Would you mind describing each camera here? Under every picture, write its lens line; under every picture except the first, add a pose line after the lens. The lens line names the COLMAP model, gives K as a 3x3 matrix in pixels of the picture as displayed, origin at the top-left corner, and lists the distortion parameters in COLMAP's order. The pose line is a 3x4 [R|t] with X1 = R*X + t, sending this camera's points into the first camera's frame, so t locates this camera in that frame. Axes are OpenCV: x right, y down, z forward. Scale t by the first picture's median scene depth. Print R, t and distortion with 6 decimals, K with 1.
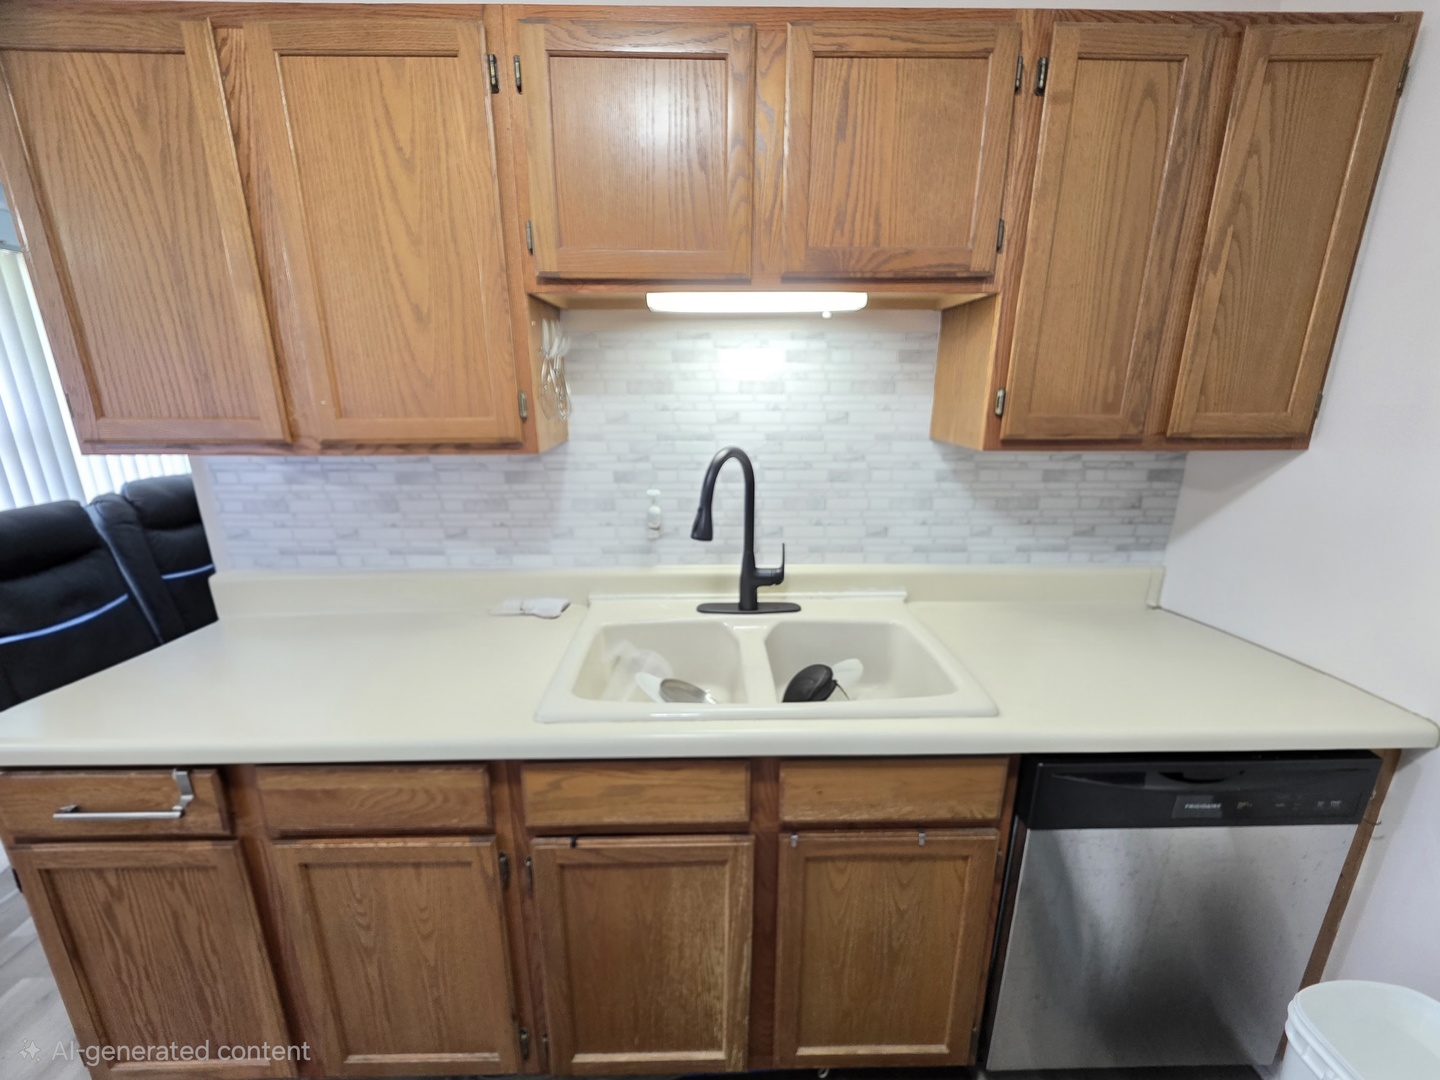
lens RADIAL K [[578.8, 0, 719.2], [0, 578.8, 537.9], [0, 0, 1]] dist [-0.003811, 0.000490]
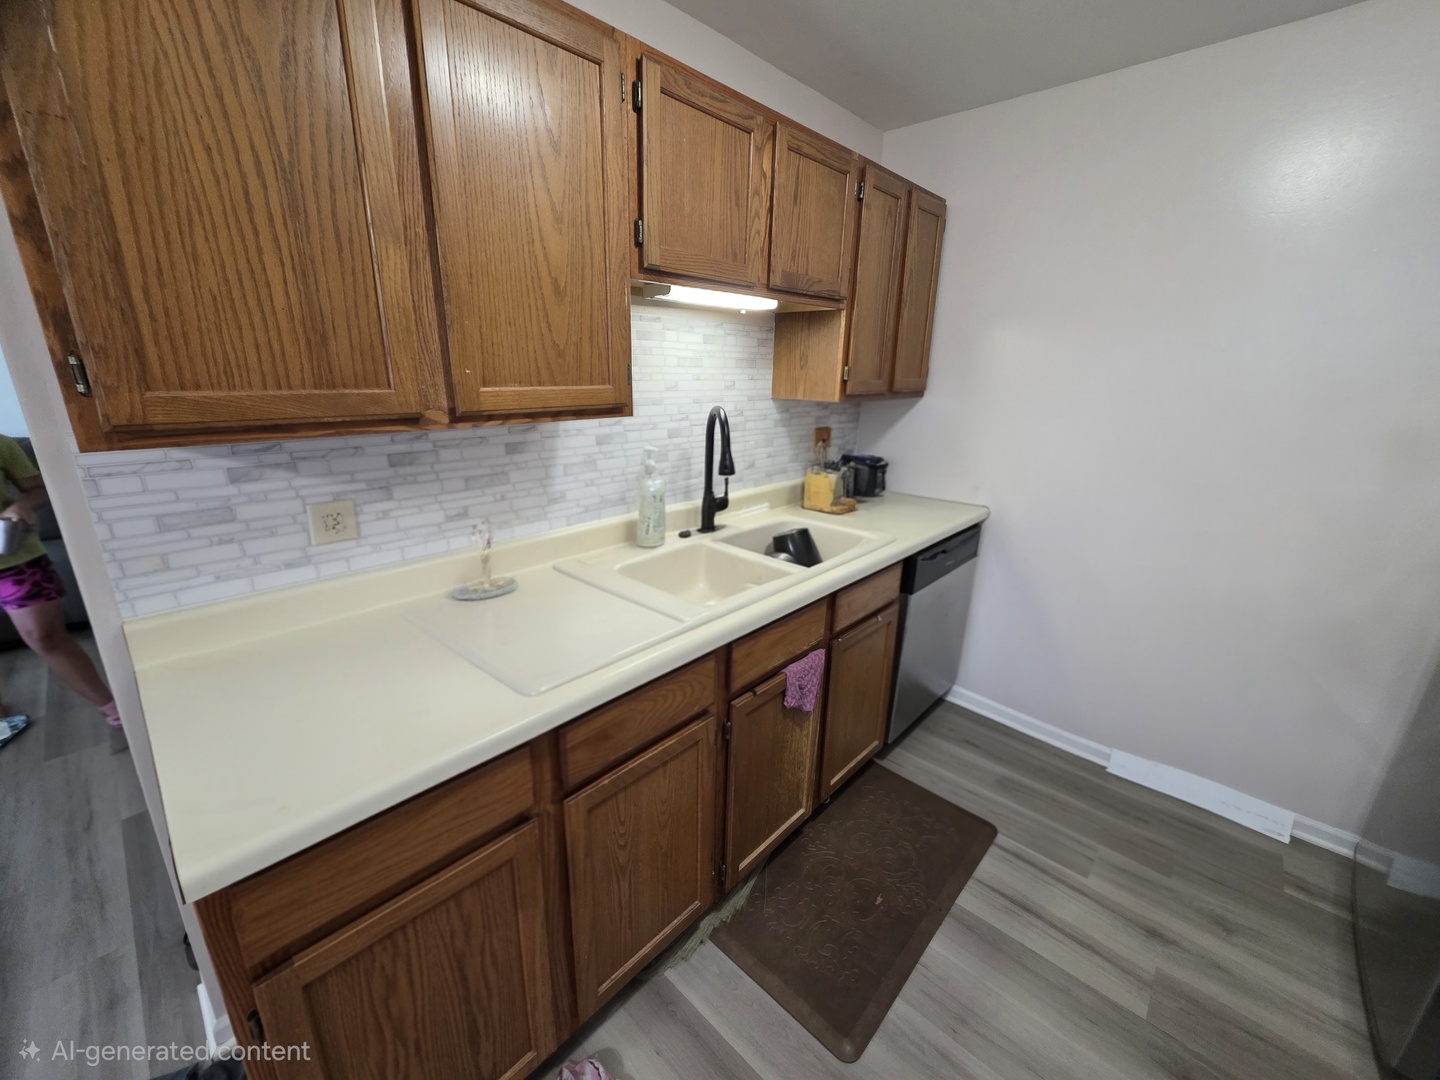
lens RADIAL K [[578.8, 0, 719.4], [0, 578.8, 541.1], [0, 0, 1]] dist [-0.003811, 0.000490]
pose [[0.696374, -0.196951, 0.690125, -1.110099], [0.165830, 0.979743, 0.112273, -0.000481], [-0.698257, 0.036259, 0.714928, 0.046085]]
